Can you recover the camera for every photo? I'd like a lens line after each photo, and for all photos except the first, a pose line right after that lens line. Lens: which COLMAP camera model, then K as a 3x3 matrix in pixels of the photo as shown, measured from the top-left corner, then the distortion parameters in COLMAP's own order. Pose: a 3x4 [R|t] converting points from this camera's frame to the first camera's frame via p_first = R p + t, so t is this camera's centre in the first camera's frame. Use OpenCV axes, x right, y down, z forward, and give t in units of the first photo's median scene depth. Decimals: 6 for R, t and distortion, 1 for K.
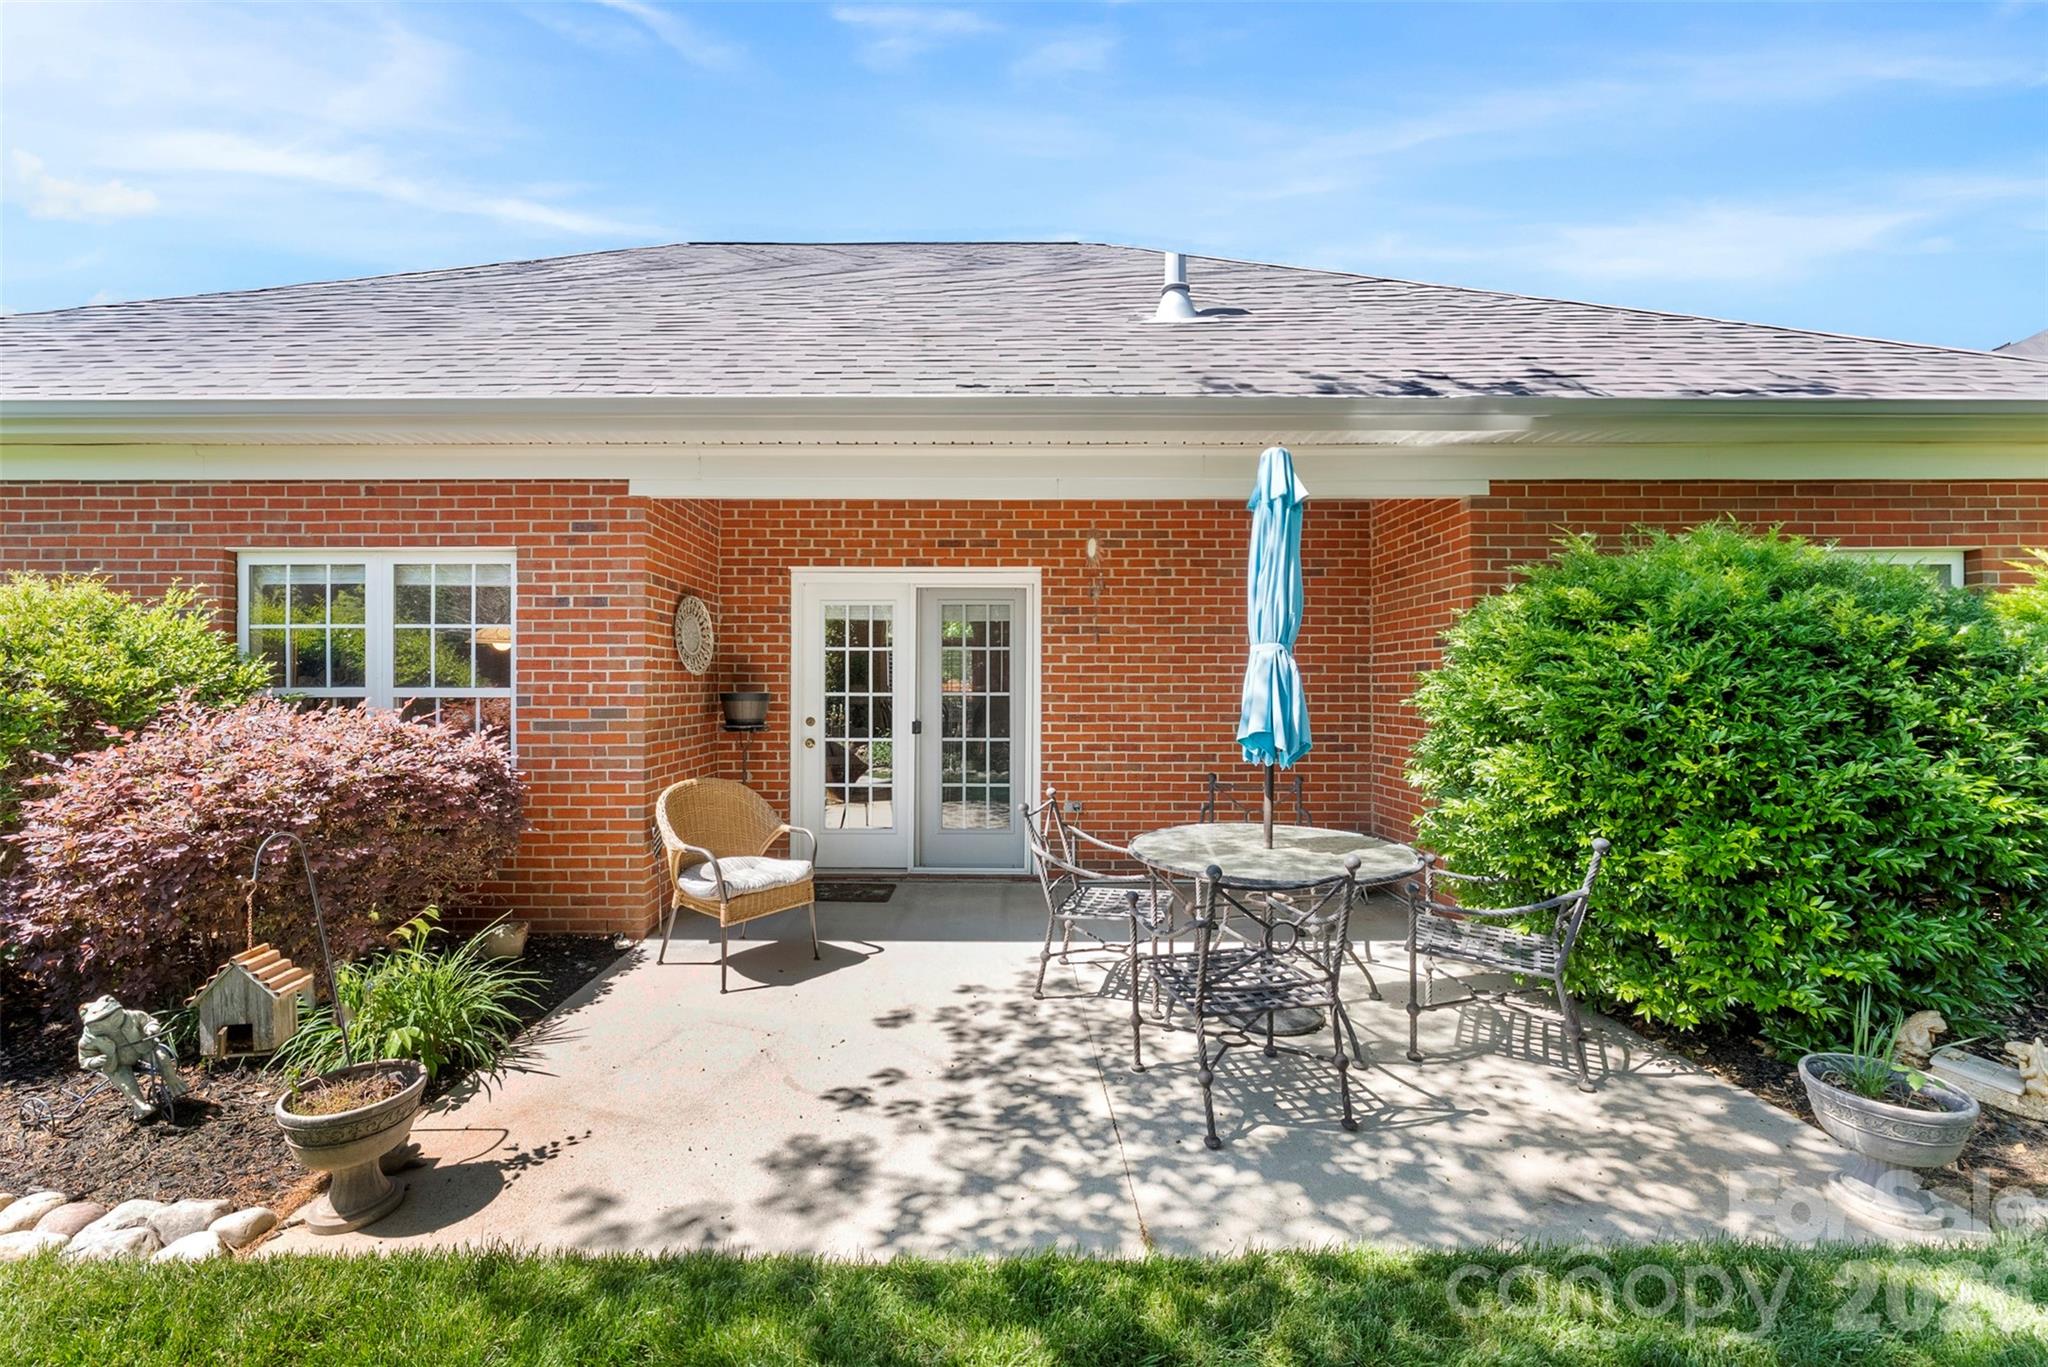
lens RADIAL K [[887.1, 0, 1031.3], [0, 887.1, 675.7], [0, 0, 1]] dist [0.000396, 0.000157]
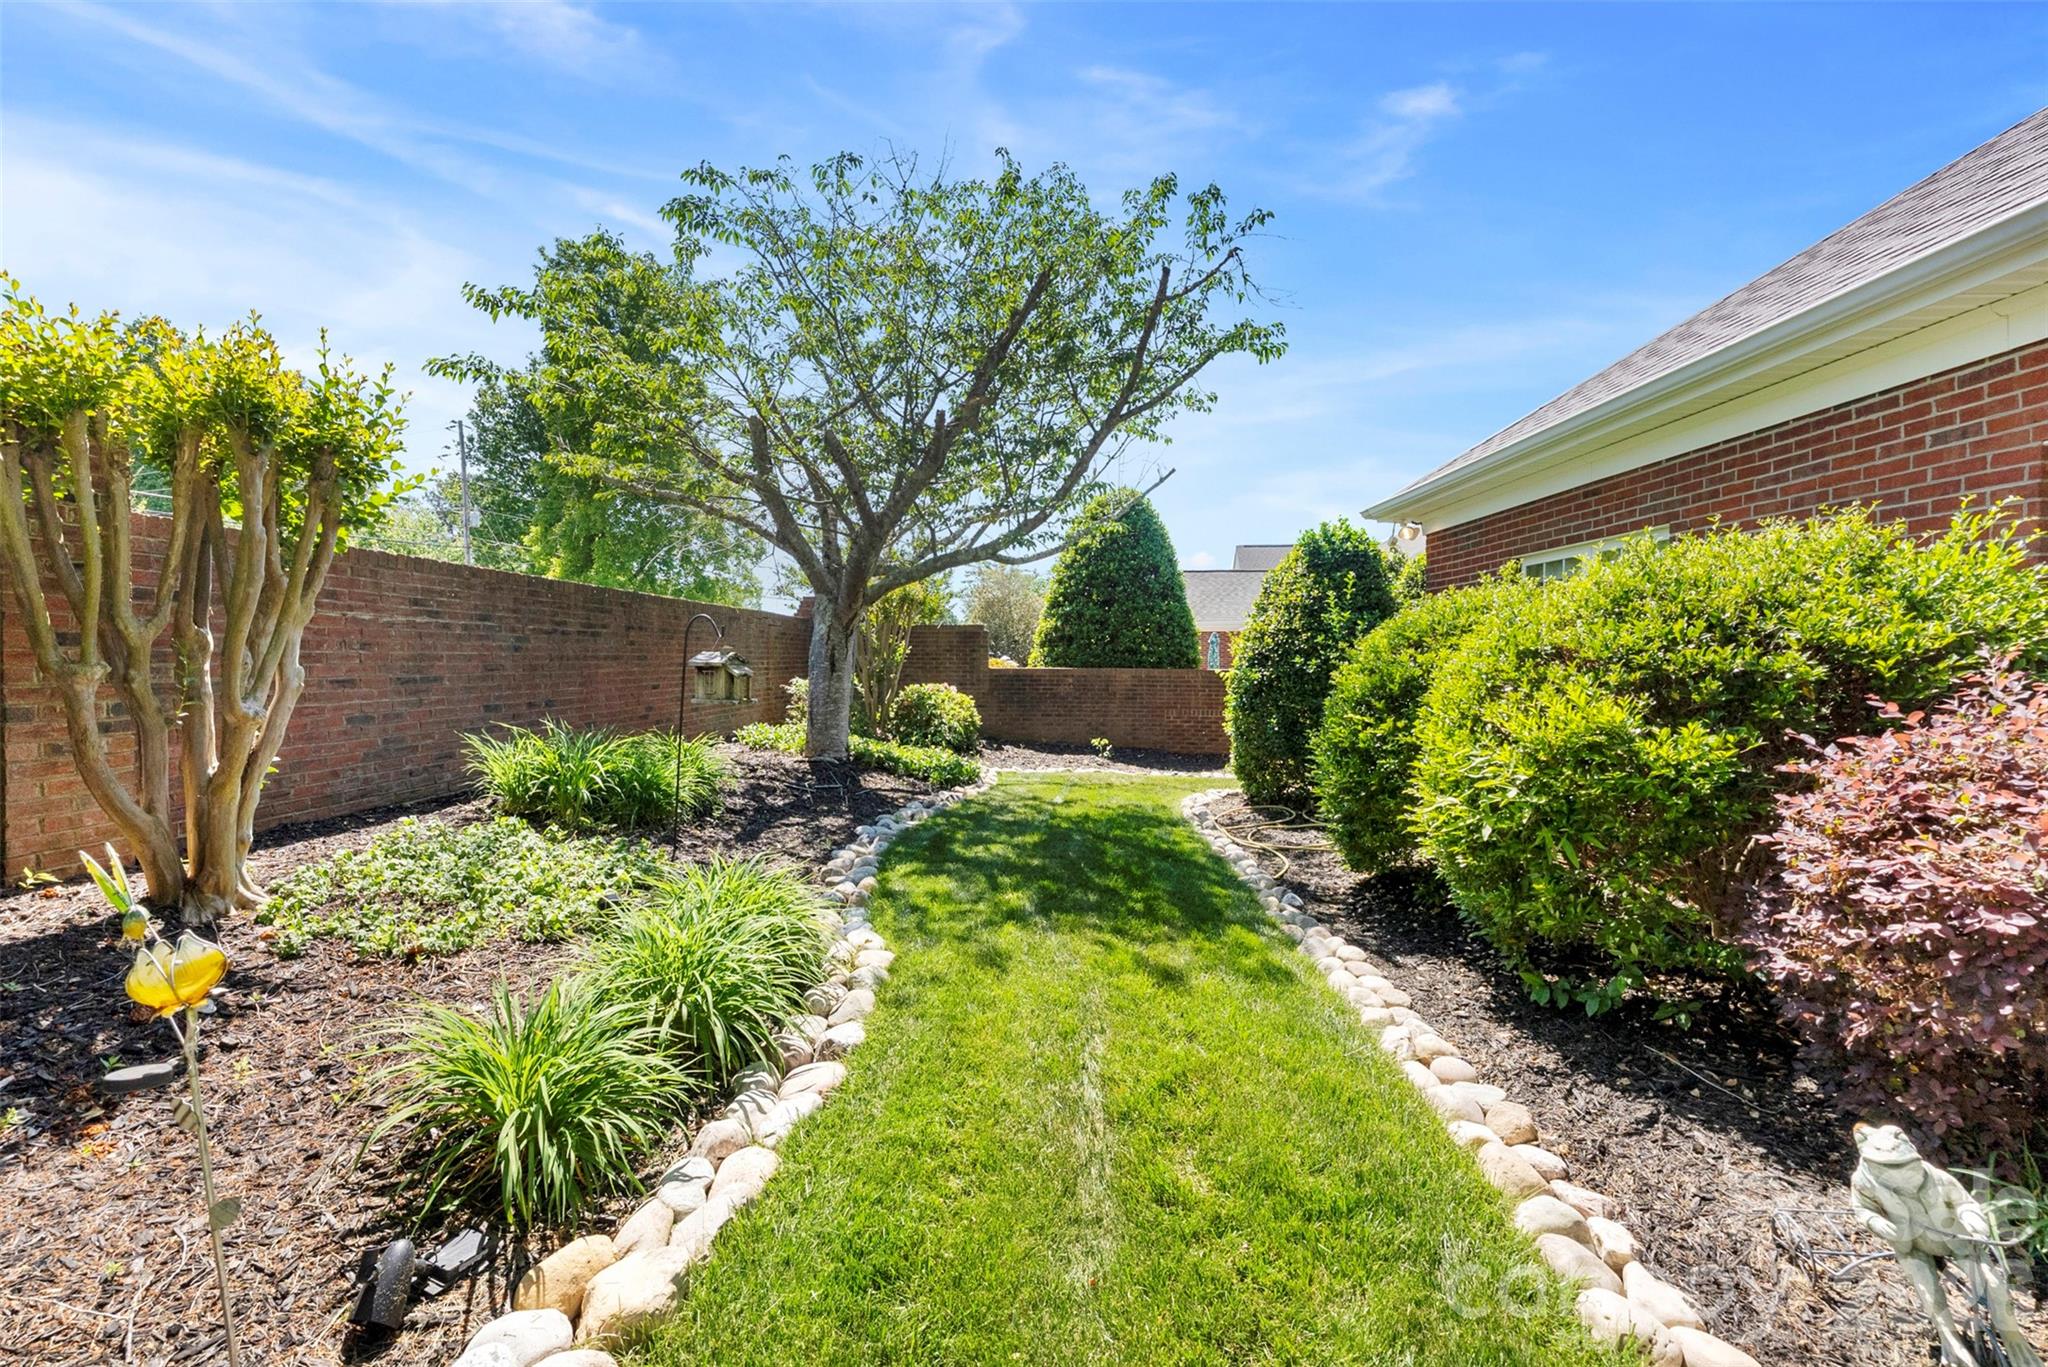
lens RADIAL K [[824.4, 0, 1031.9], [0, 824.4, 663.4], [0, 0, 1]] dist [-0.006845, 0.000730]
pose [[-0.004197, 0.005356, -0.999977, -0.399636], [-0.001444, 0.999985, 0.005362, 0.024168], [0.999990, 0.001466, -0.004189, 0.337329]]
